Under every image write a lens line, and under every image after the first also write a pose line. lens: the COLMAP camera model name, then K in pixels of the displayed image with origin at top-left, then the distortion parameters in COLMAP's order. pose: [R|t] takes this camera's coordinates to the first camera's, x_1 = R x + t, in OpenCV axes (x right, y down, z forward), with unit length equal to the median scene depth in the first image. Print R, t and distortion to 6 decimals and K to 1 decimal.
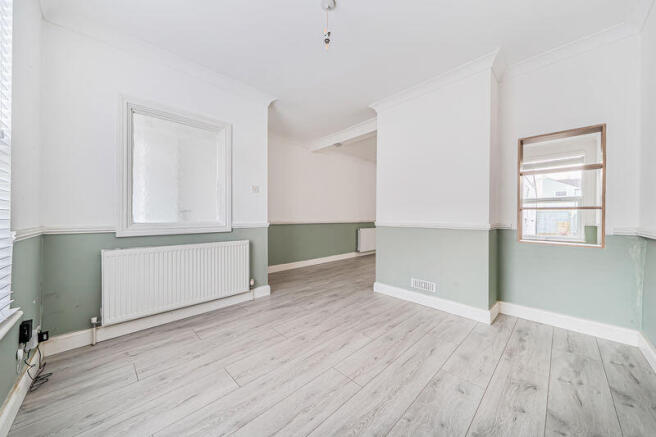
lens RADIAL K [[229.2, 0, 324.2], [0, 229.2, 216.9], [0, 0, 1]] dist [-0.002231, -0.000283]
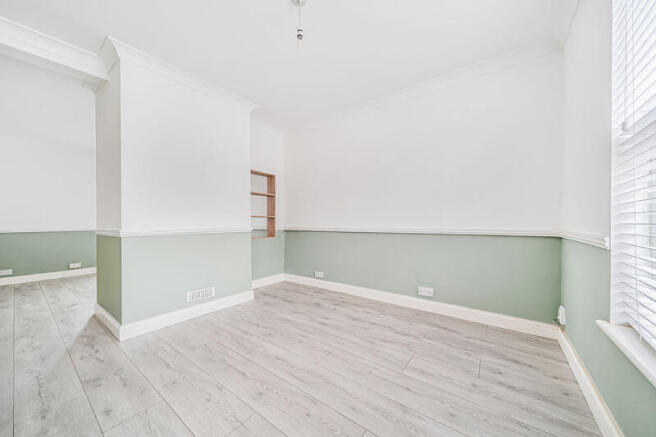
lens RADIAL K [[229.2, 0, 325.6], [0, 229.2, 220.7], [0, 0, 1]] dist [-0.002231, -0.000283]
pose [[-0.162959, 0.000766, 0.986632, -0.674248], [0.005127, 0.999987, 0.000071, -0.004388], [-0.986619, 0.005070, -0.162961, 0.745631]]
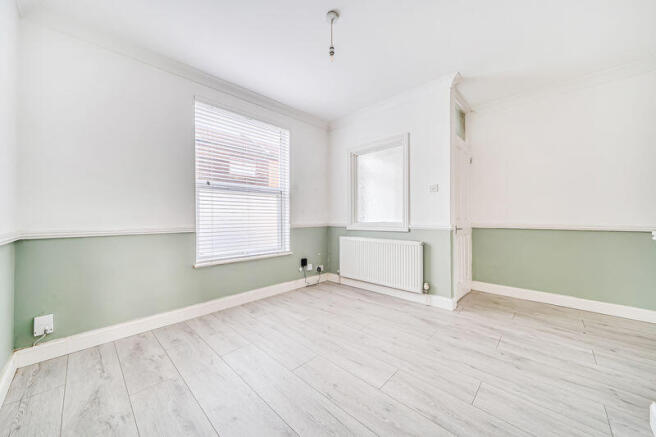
lens RADIAL K [[229.2, 0, 327.4], [0, 229.2, 218.2], [0, 0, 1]] dist [-0.002231, -0.000283]
pose [[0.042347, 0.001203, -0.999102, 0.754343], [0.003170, 0.999994, 0.001338, -0.003326], [0.999098, -0.003224, 0.042343, 0.657887]]
